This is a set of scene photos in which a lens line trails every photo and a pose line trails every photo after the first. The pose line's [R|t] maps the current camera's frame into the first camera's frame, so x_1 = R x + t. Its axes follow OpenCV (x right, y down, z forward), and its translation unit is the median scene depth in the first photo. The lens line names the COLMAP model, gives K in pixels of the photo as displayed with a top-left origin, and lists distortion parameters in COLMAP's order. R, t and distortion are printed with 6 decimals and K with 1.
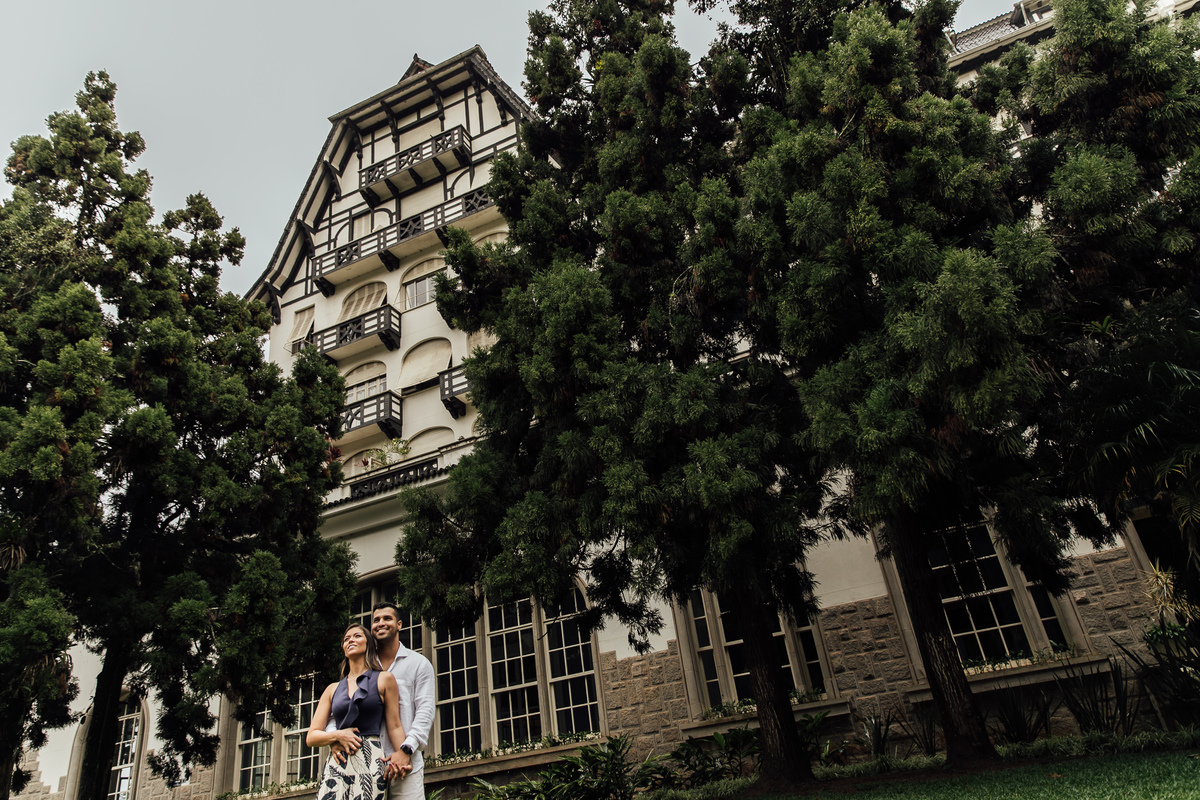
lens RADIAL K [[792.0, 0, 600.0], [0, 792.0, 400.0], [0, 0, 1]] dist [0.009580, 0.000642]
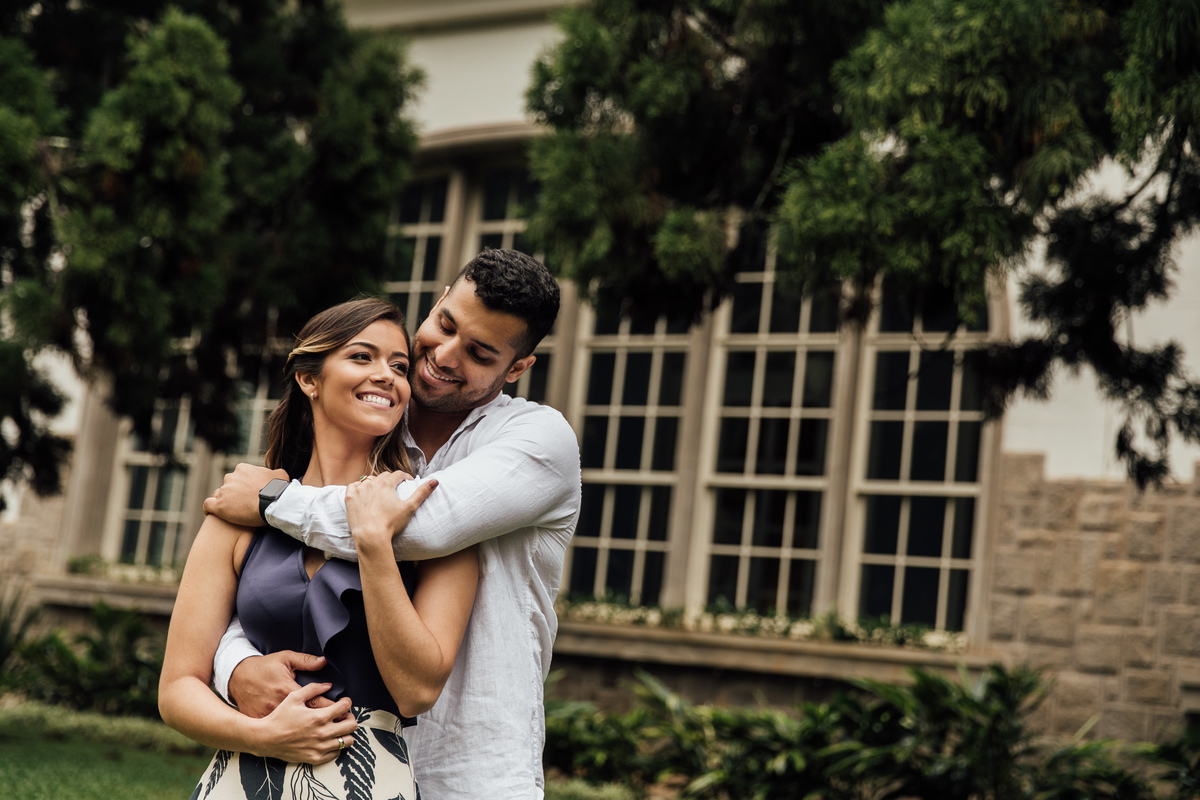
lens RADIAL K [[1871.3, 0, 600.0], [0, 1871.3, 400.0], [0, 0, 1]] dist [0.113576, -0.046092]
pose [[0.962640, 0.208915, -0.172274, -0.037591], [-0.143932, 0.933659, 0.327971, 0.031634], [0.229363, -0.290922, 0.928847, 0.133803]]
